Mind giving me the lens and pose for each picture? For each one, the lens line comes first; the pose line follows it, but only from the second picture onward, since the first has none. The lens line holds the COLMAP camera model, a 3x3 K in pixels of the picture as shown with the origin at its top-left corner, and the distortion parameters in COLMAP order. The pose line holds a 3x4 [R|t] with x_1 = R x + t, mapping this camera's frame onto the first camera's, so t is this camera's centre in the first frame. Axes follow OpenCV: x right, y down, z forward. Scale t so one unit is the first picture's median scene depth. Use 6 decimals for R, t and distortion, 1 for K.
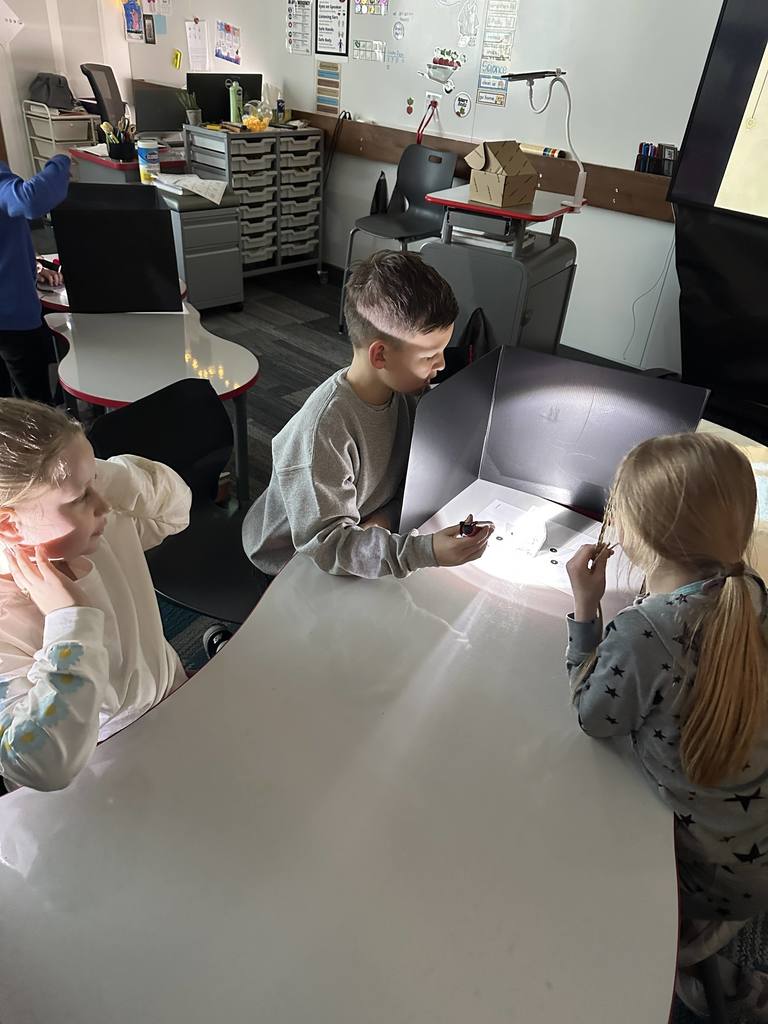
lens RADIAL K [[719.9, 0, 384.0], [0, 719.9, 512.0], [0, 0, 1]] dist [-0.003902, -0.003457]
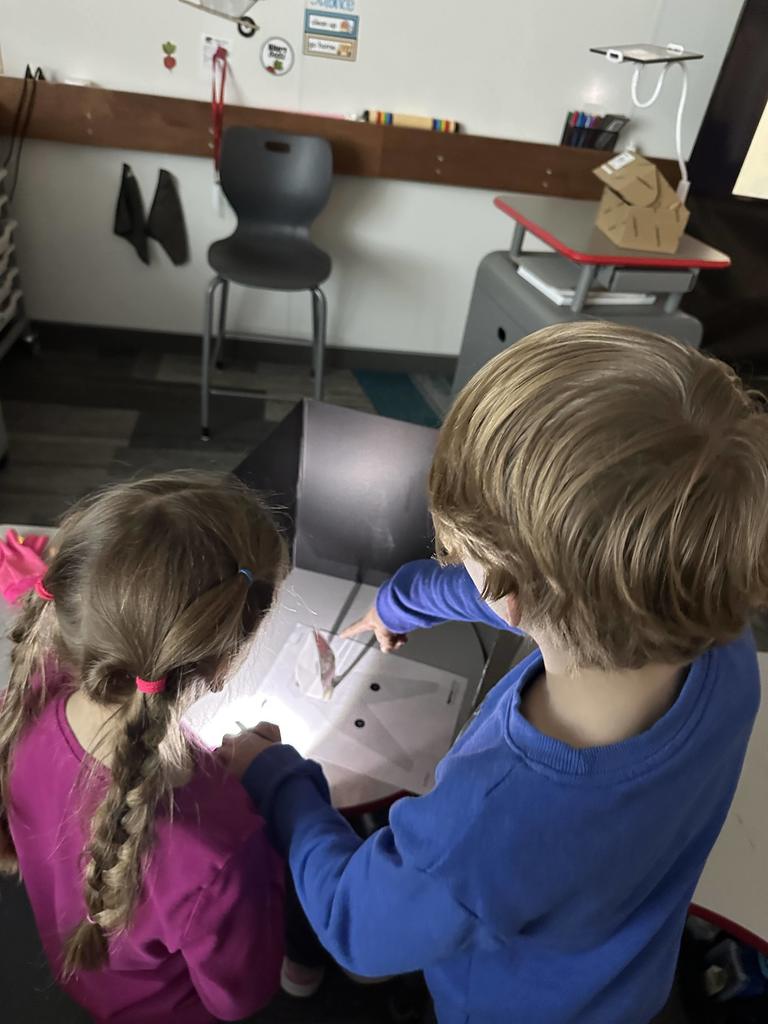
lens RADIAL K [[719.9, 0, 384.0], [0, 719.9, 512.0], [0, 0, 1]] dist [-0.003902, -0.003457]
pose [[0.683630, -0.426095, 0.592530, -0.387488], [0.340346, 0.904318, 0.257632, -0.325239], [-0.645611, 0.025540, 0.763239, 0.447403]]
